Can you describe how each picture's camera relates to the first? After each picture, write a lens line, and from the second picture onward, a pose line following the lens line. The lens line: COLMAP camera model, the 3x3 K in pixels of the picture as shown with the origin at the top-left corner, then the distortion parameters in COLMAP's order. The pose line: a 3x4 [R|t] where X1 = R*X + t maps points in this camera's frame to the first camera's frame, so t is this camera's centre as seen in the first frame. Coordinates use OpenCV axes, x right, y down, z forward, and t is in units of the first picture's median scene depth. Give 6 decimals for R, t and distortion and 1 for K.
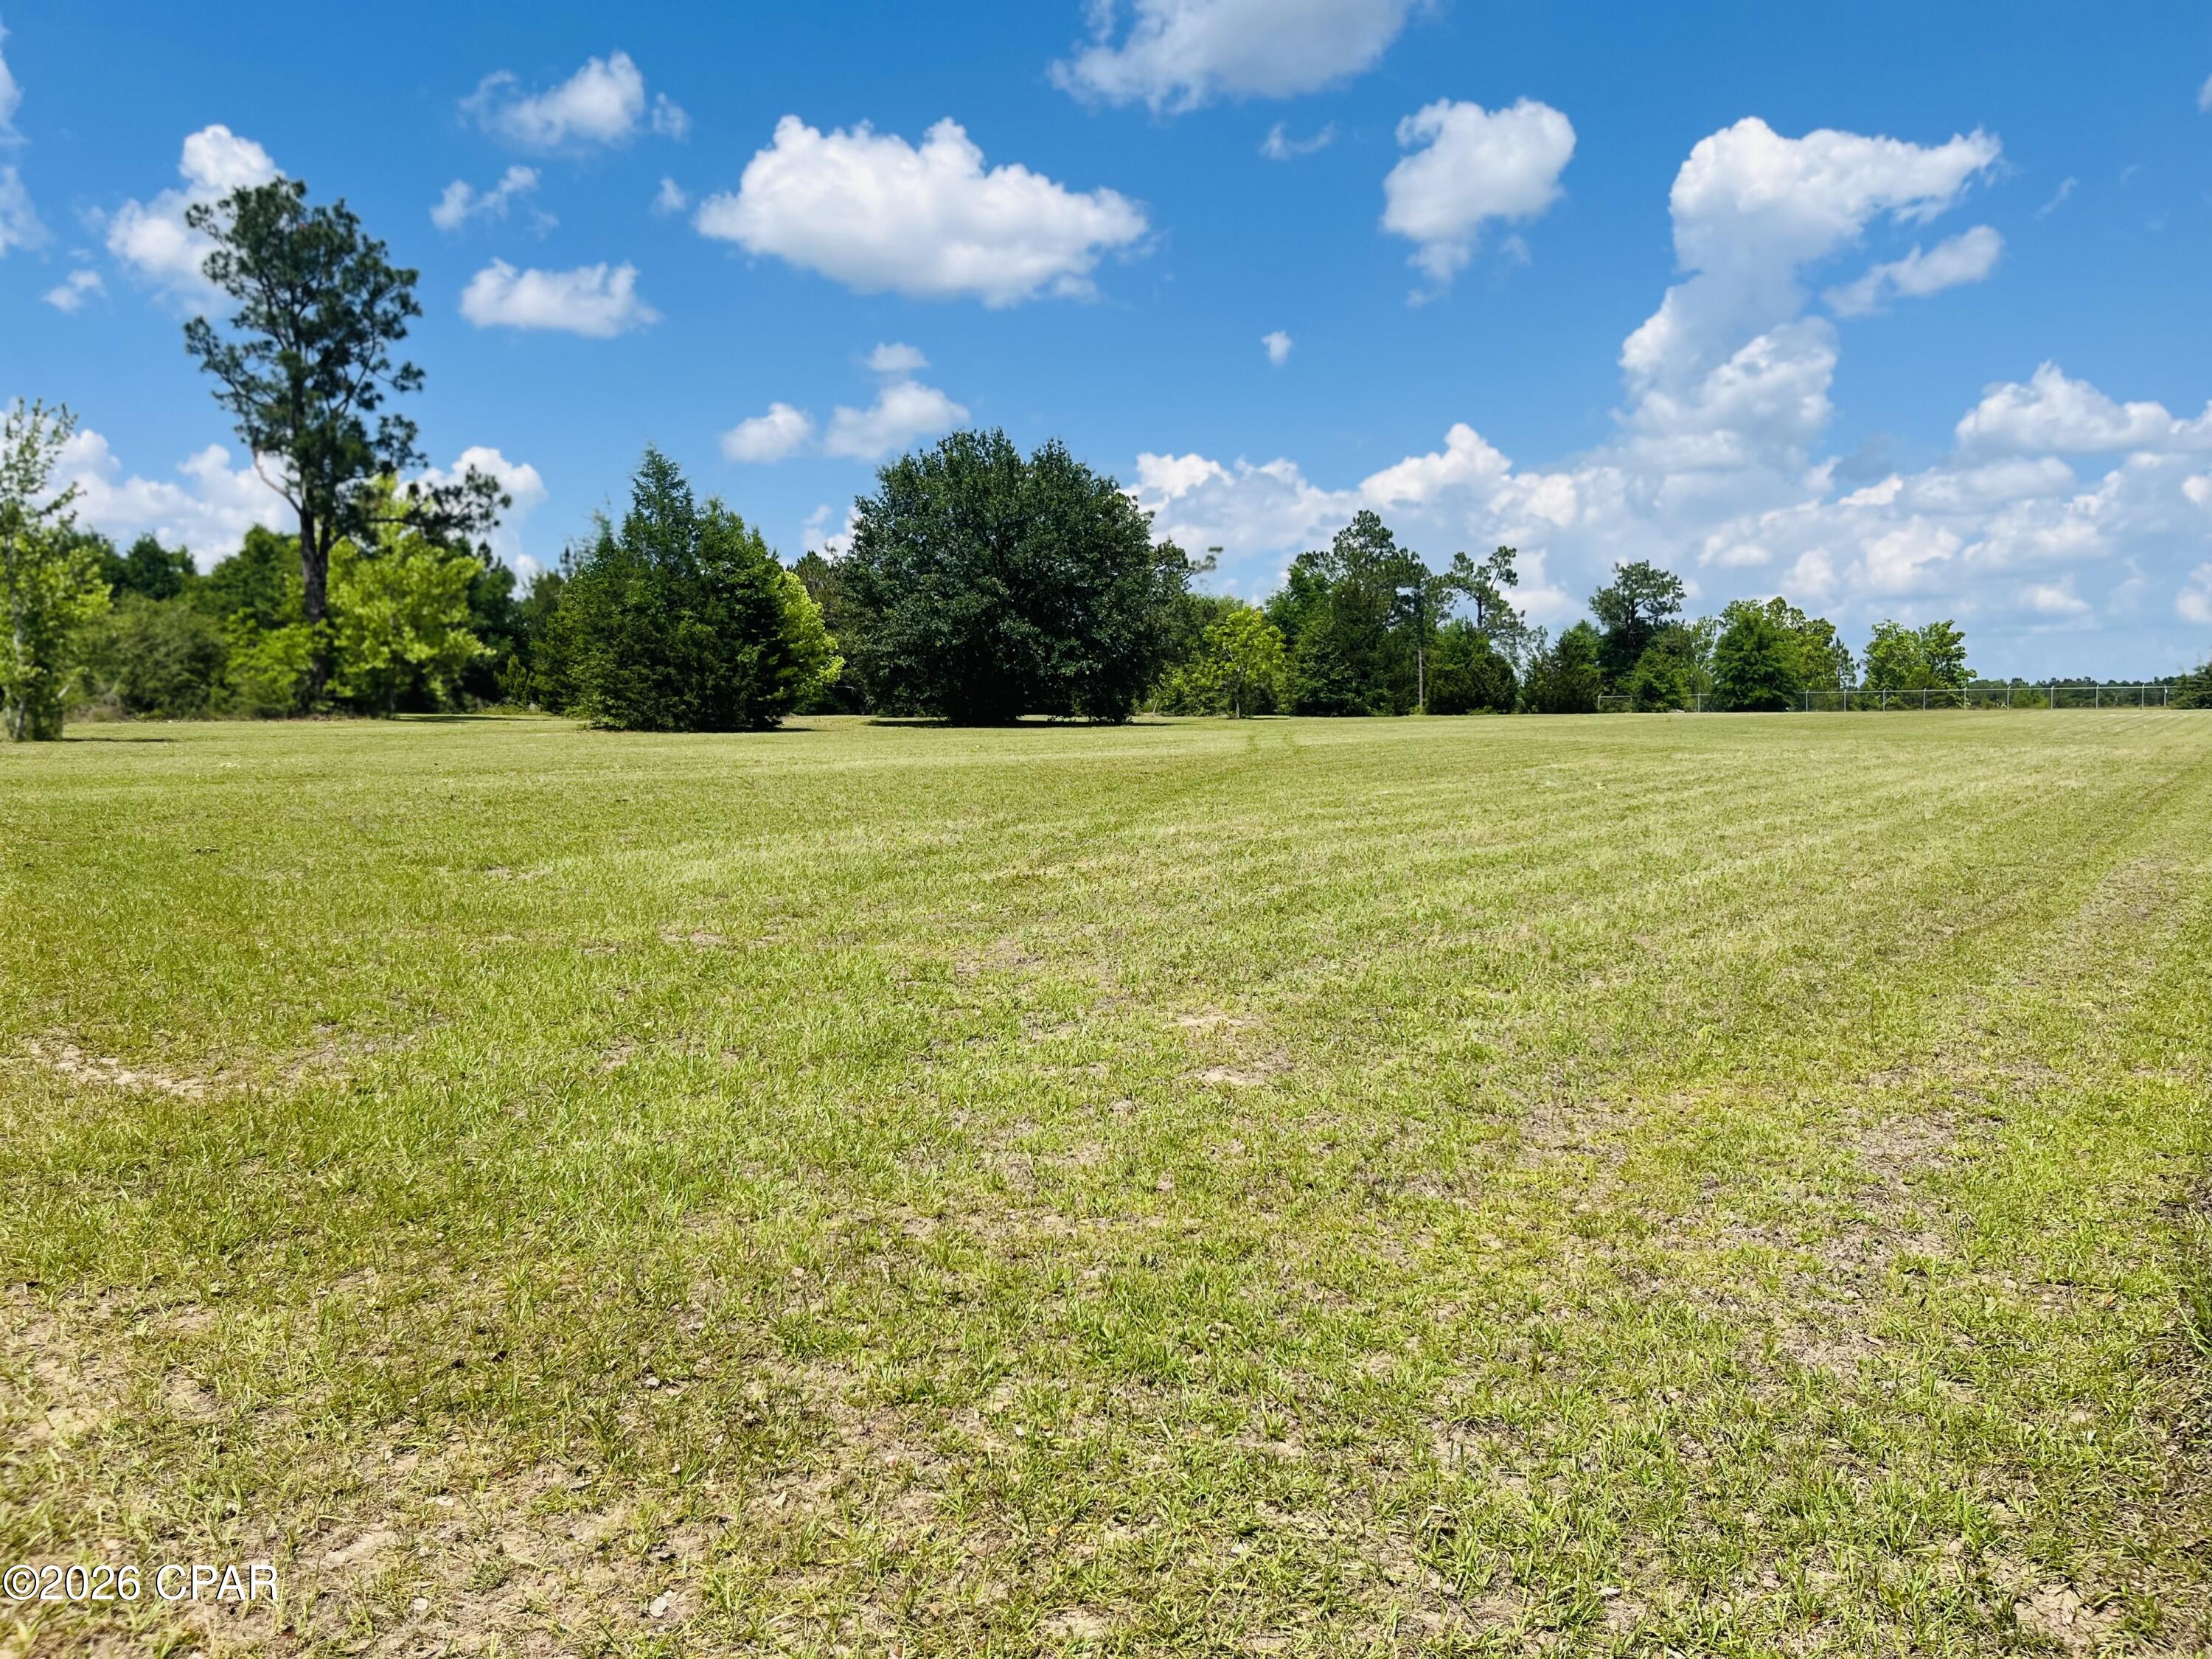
lens RADIAL K [[1651.0, 0, 1044.1], [0, 1651.0, 830.6], [0, 0, 1]] dist [-0.006747, -0.064618]
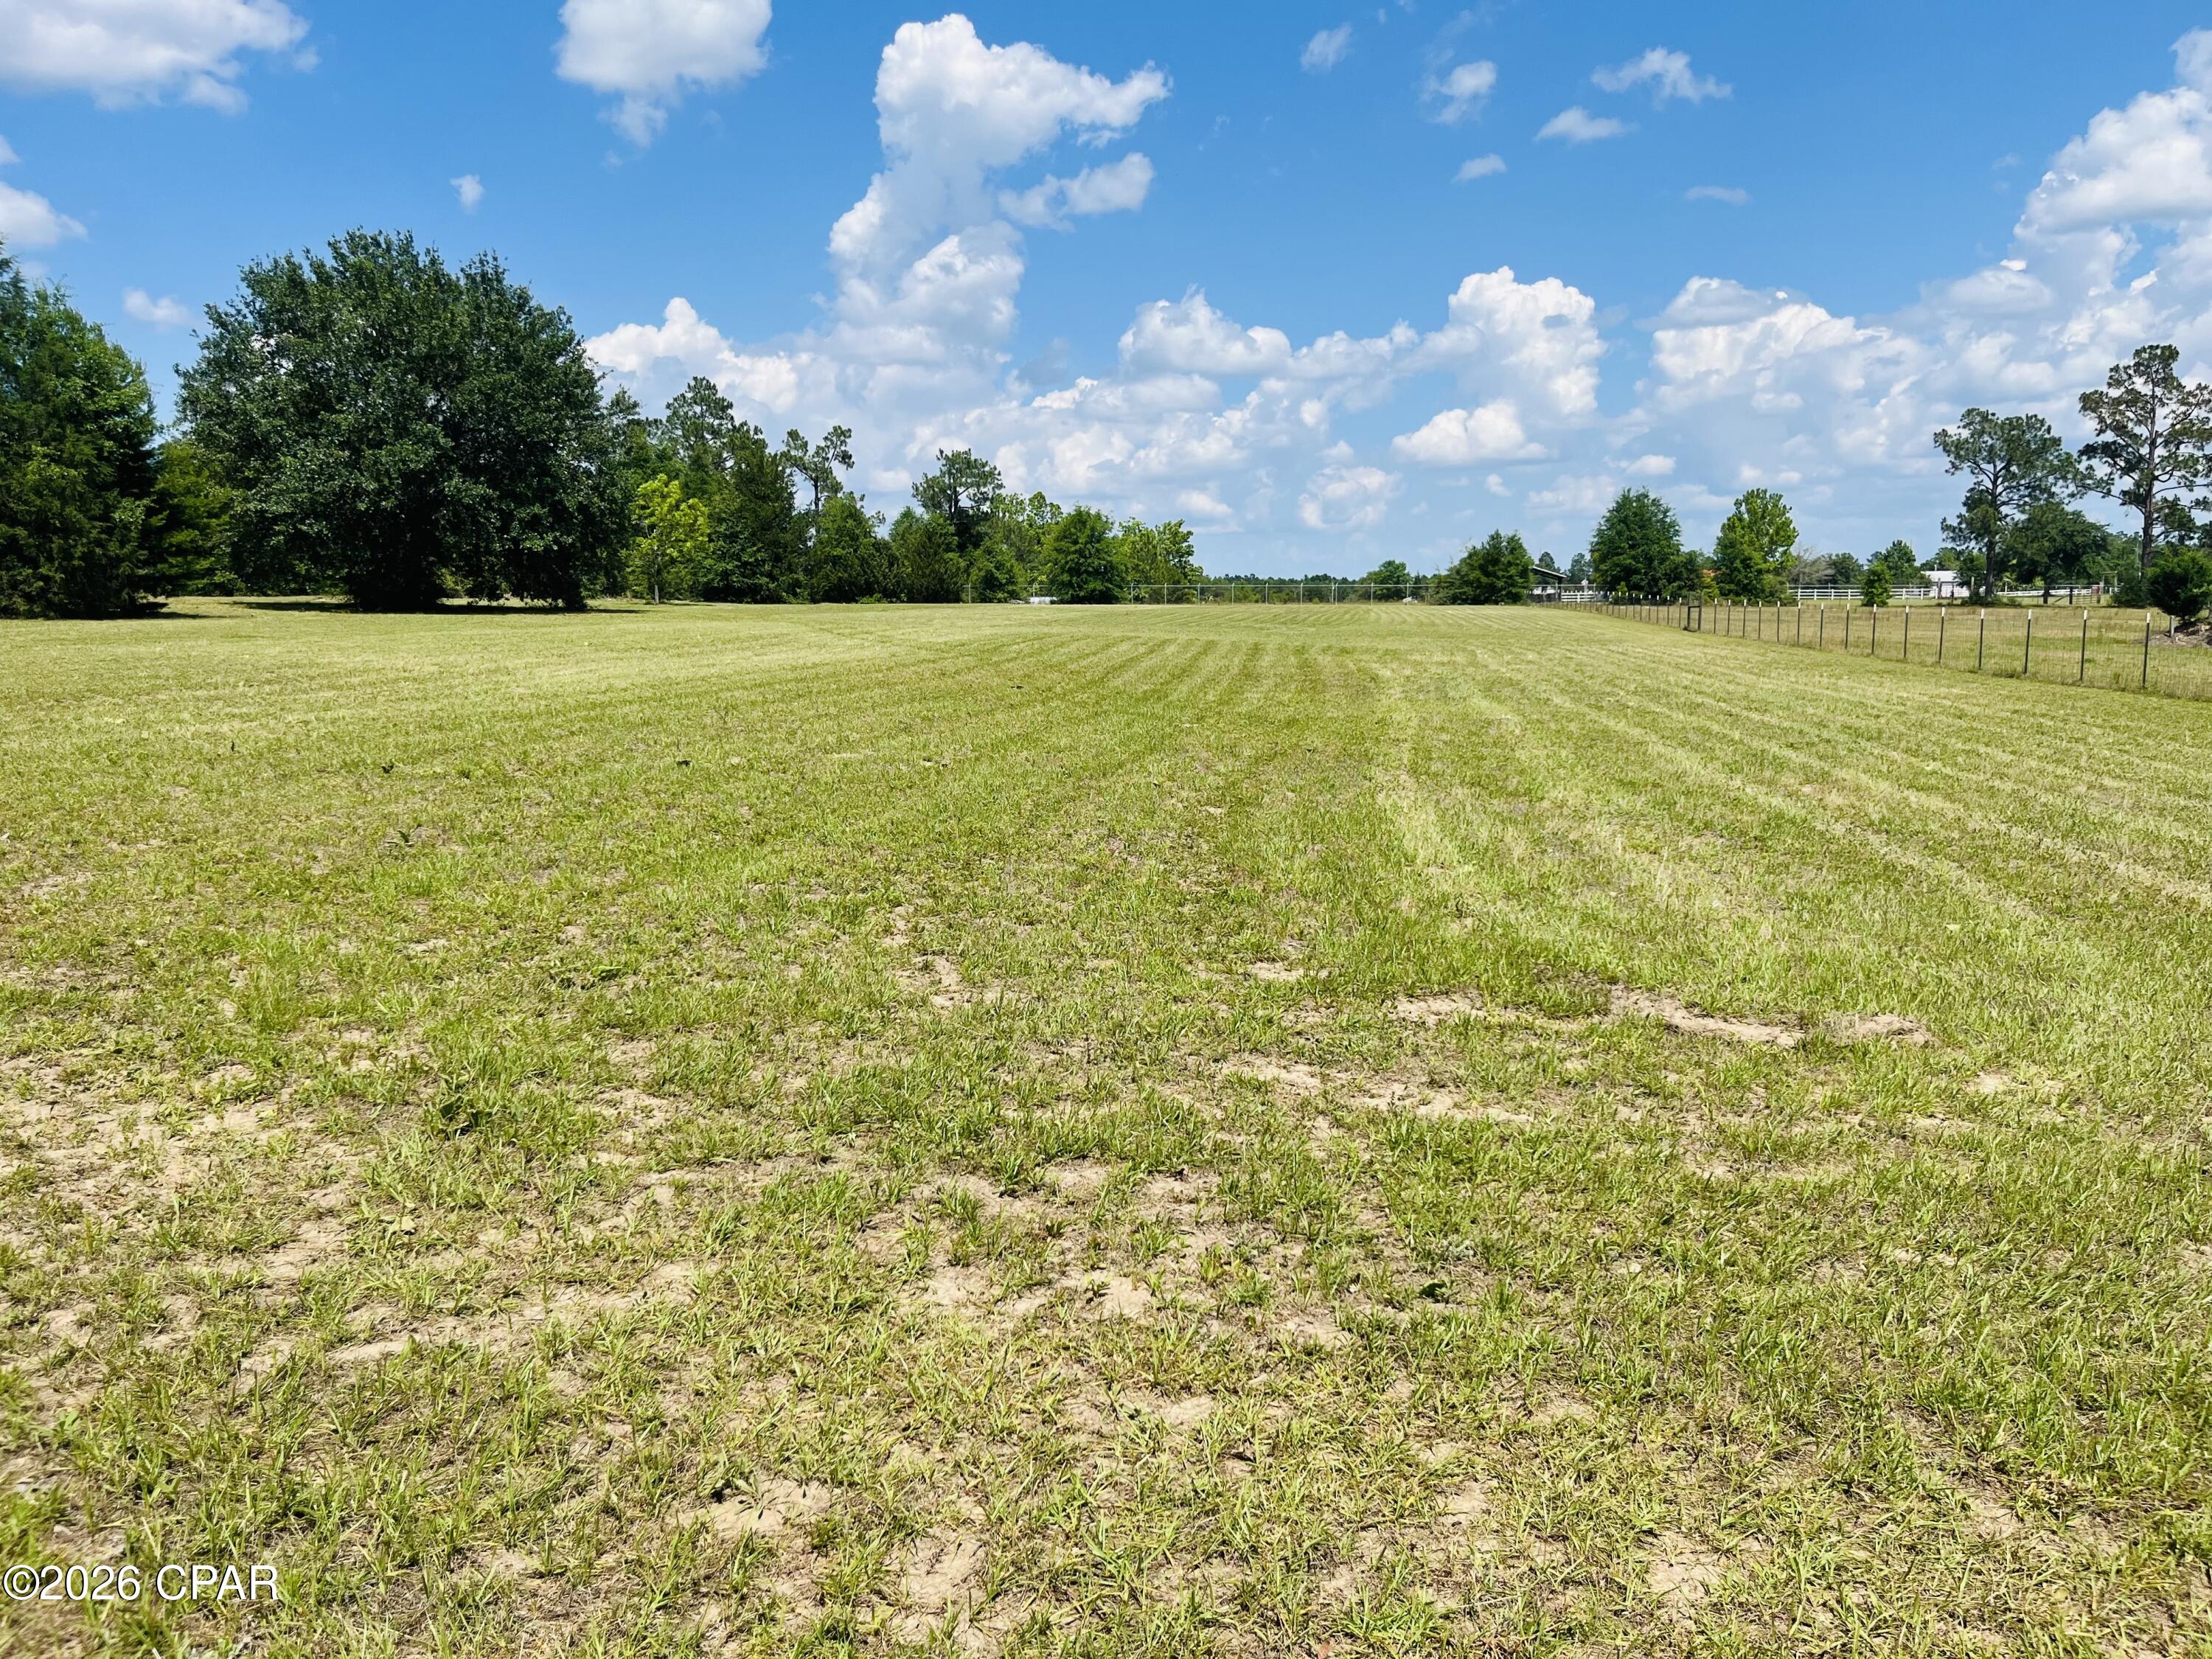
lens RADIAL K [[1651.0, 0, 1044.1], [0, 1651.0, 830.6], [0, 0, 1]] dist [-0.006747, -0.064618]
pose [[0.872186, -0.052683, 0.486328, -0.098032], [0.018513, 0.997026, 0.074804, -0.007133], [-0.488823, -0.056240, 0.870568, 0.092534]]
